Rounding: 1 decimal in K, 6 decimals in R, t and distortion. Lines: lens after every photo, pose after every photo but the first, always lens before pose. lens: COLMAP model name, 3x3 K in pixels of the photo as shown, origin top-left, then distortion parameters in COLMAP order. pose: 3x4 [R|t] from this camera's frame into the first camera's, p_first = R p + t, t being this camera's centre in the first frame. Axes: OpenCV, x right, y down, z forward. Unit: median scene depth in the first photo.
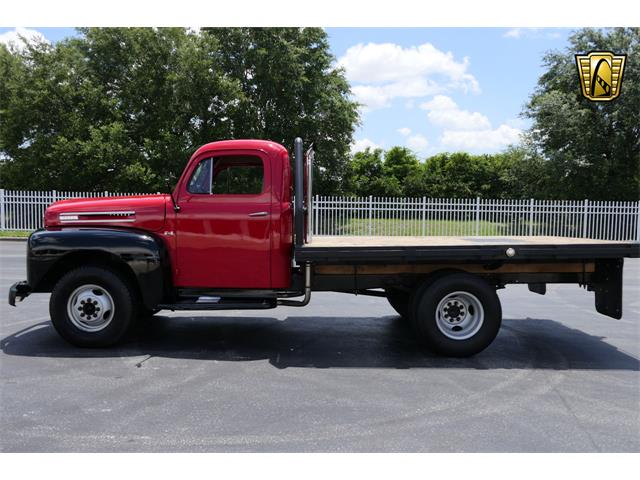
lens RADIAL K [[593.6, 0, 320.0], [0, 593.6, 240.0], [0, 0, 1]] dist [0.001939, -0.005654]
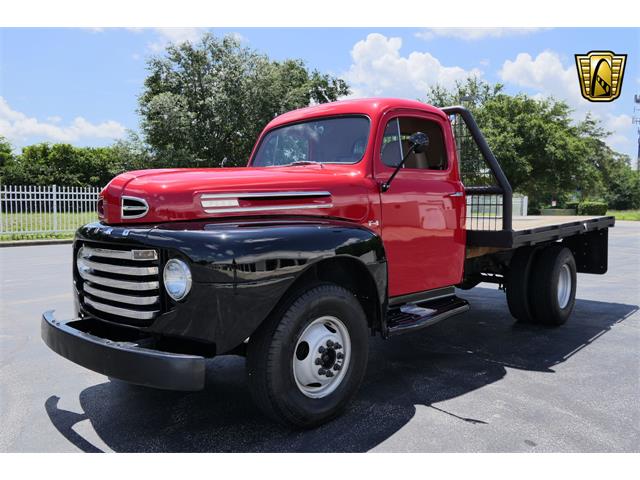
lens RADIAL K [[523.4, 0, 320.0], [0, 523.4, 240.0], [0, 0, 1]] dist [-0.013515, -0.006028]
pose [[0.690029, -0.065561, 0.720807, -0.393708], [0.049702, 0.997830, 0.043177, -0.011397], [-0.722073, 0.006032, 0.691790, 0.340402]]
